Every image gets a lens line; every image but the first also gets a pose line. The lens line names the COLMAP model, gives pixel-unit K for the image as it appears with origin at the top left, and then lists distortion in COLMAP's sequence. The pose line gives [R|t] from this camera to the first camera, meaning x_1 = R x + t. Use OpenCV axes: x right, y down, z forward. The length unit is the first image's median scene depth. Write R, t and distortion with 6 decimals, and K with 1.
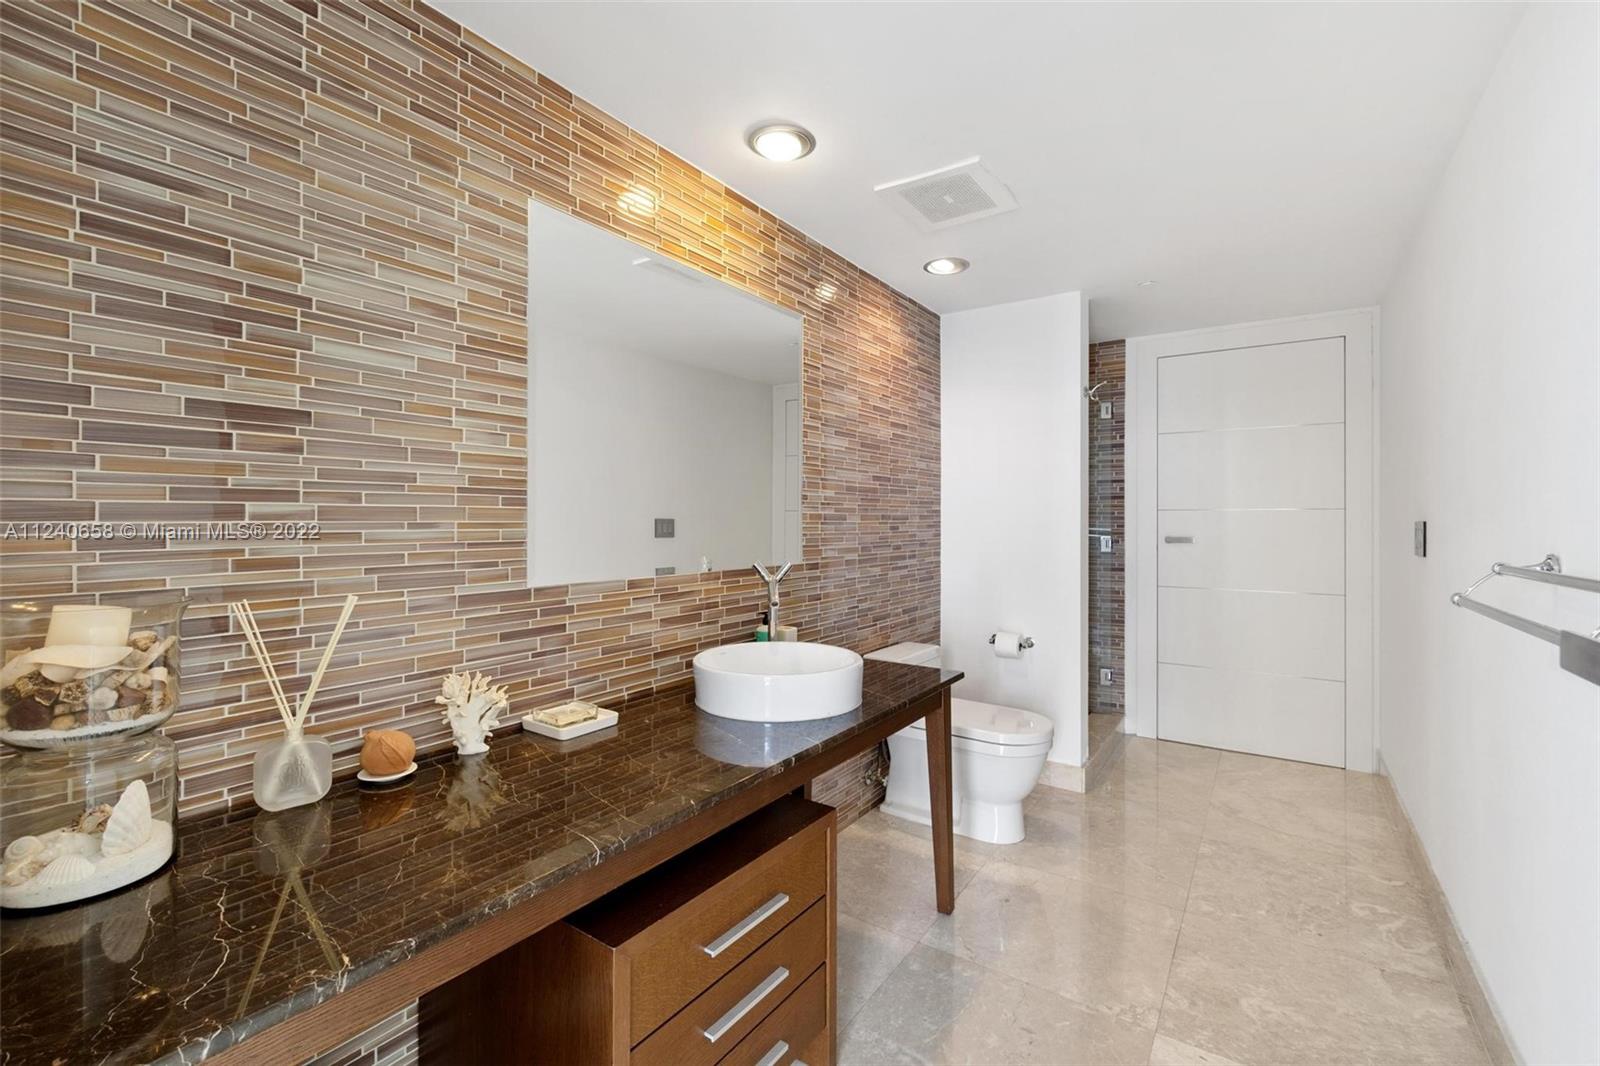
lens RADIAL K [[691.6, 0, 799.6], [0, 691.6, 528.8], [0, 0, 1]] dist [-0.001771, -0.000263]
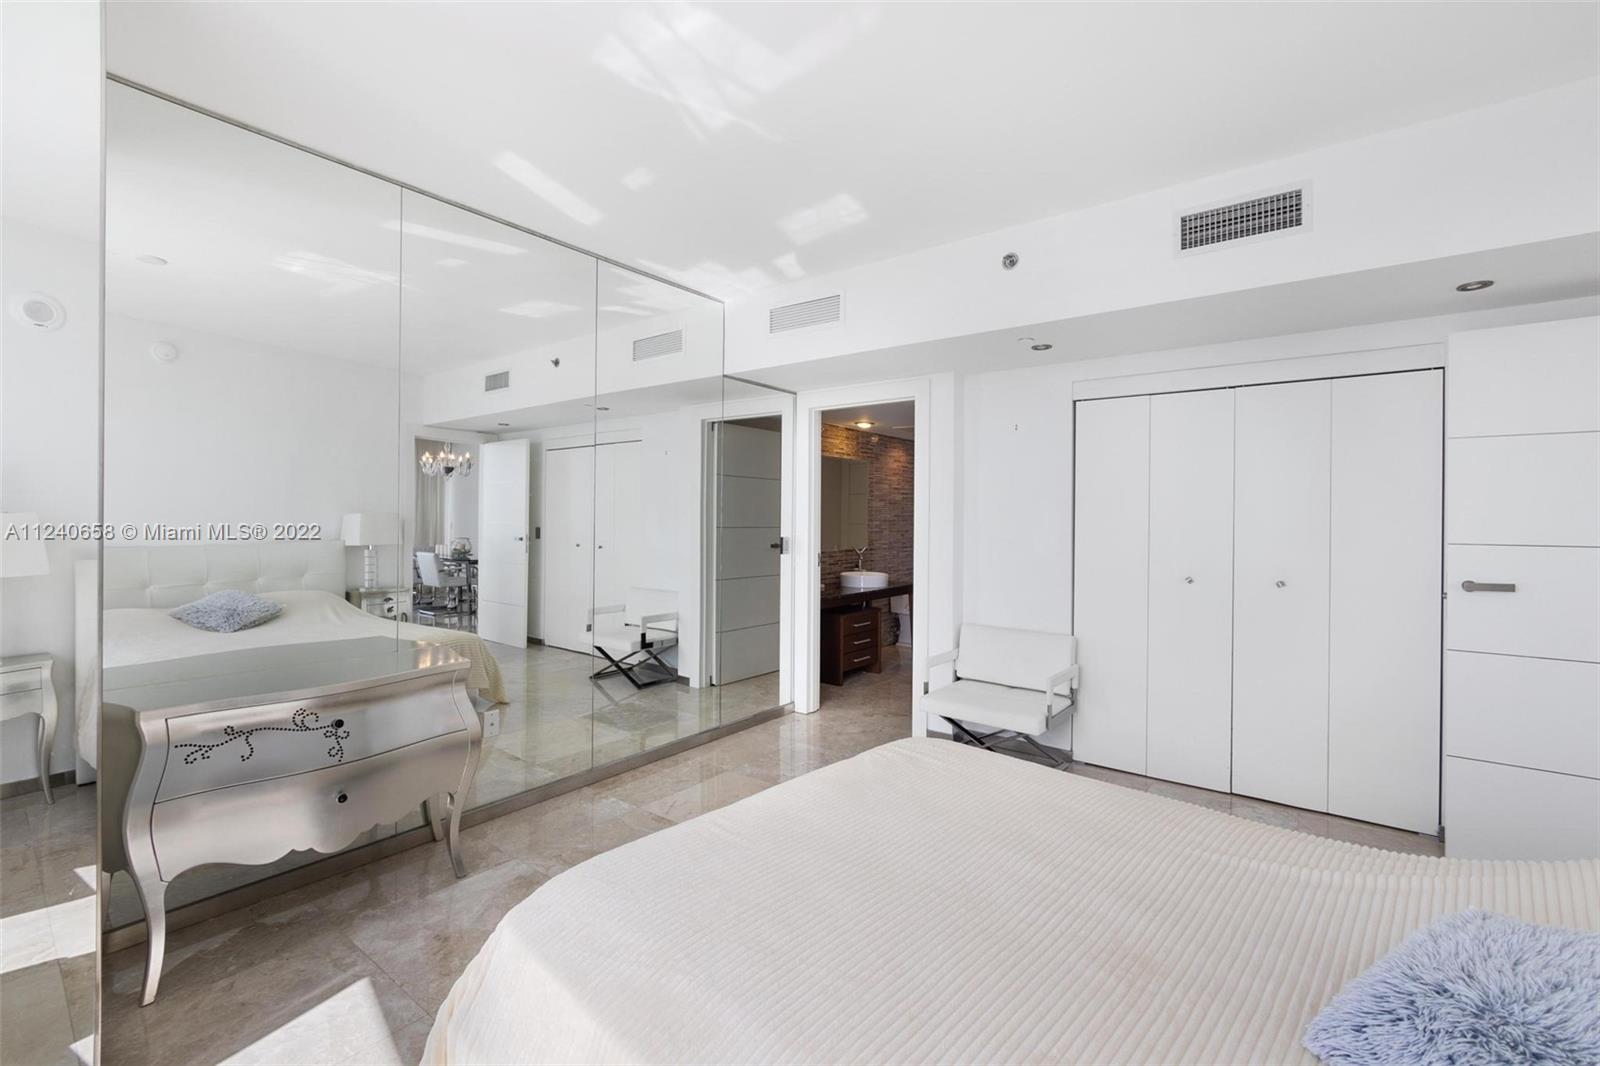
lens RADIAL K [[610.0, 0, 804.6], [0, 610.0, 522.3], [0, 0, 1]] dist [-0.001220, -0.000106]
pose [[0.997922, 0.007909, -0.063944, -0.089599], [-0.008370, 0.999941, -0.006939, -0.035534], [0.063885, 0.007459, 0.997929, -1.450179]]
